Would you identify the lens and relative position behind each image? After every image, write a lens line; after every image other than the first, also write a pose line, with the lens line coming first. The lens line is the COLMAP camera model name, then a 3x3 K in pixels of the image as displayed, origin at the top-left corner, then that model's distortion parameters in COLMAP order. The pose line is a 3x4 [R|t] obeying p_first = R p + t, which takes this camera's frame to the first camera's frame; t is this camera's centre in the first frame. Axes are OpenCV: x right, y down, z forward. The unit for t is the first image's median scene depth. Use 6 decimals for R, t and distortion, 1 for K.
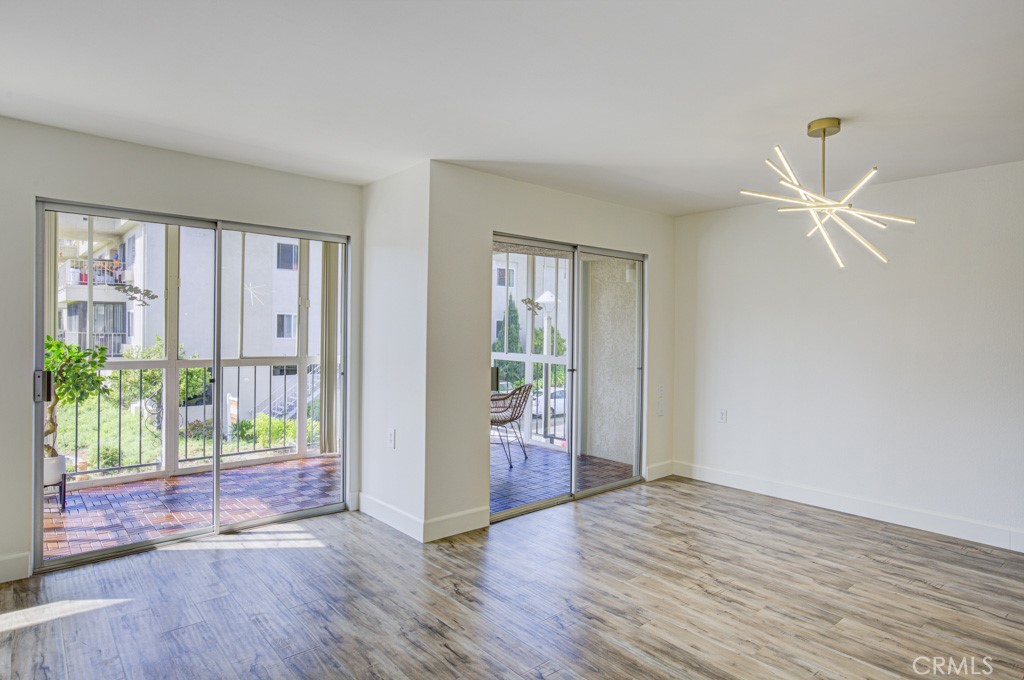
lens RADIAL K [[647.8, 0, 477.1], [0, 647.8, 332.5], [0, 0, 1]] dist [-0.002695, -0.000532]
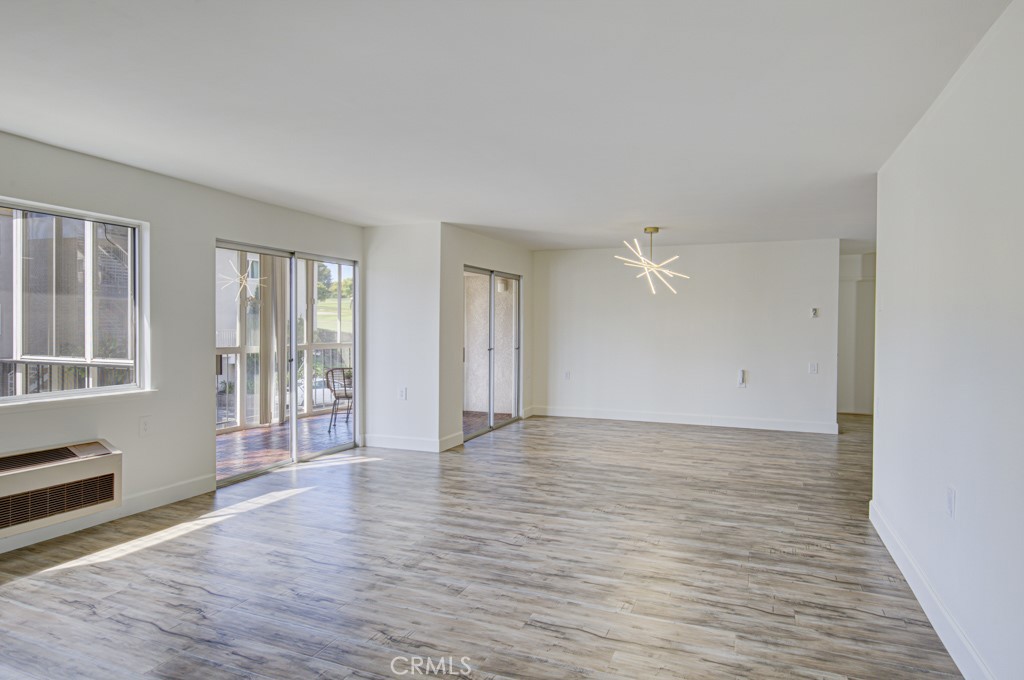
lens RADIAL K [[578.3, 0, 518.1], [0, 578.3, 336.7], [0, 0, 1]] dist [-0.002487, 0.000554]
pose [[0.911666, -0.013985, 0.410693, -0.492784], [0.004861, 0.999718, 0.023251, -0.006970], [-0.410902, -0.019201, 0.911477, -0.425555]]
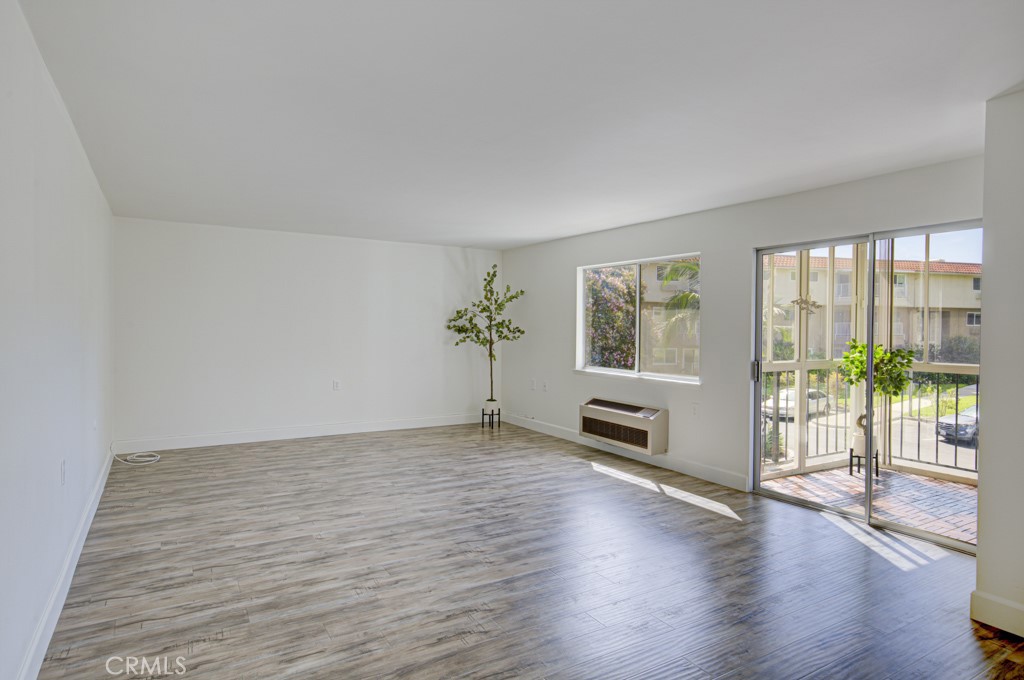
lens RADIAL K [[647.8, 0, 477.1], [0, 647.8, 332.5], [0, 0, 1]] dist [-0.002695, -0.000532]
pose [[-0.298032, -0.009403, -0.954509, 0.777511], [-0.015882, 0.999862, -0.004891, 0.008558], [0.954424, 0.013701, -0.298140, 0.656064]]
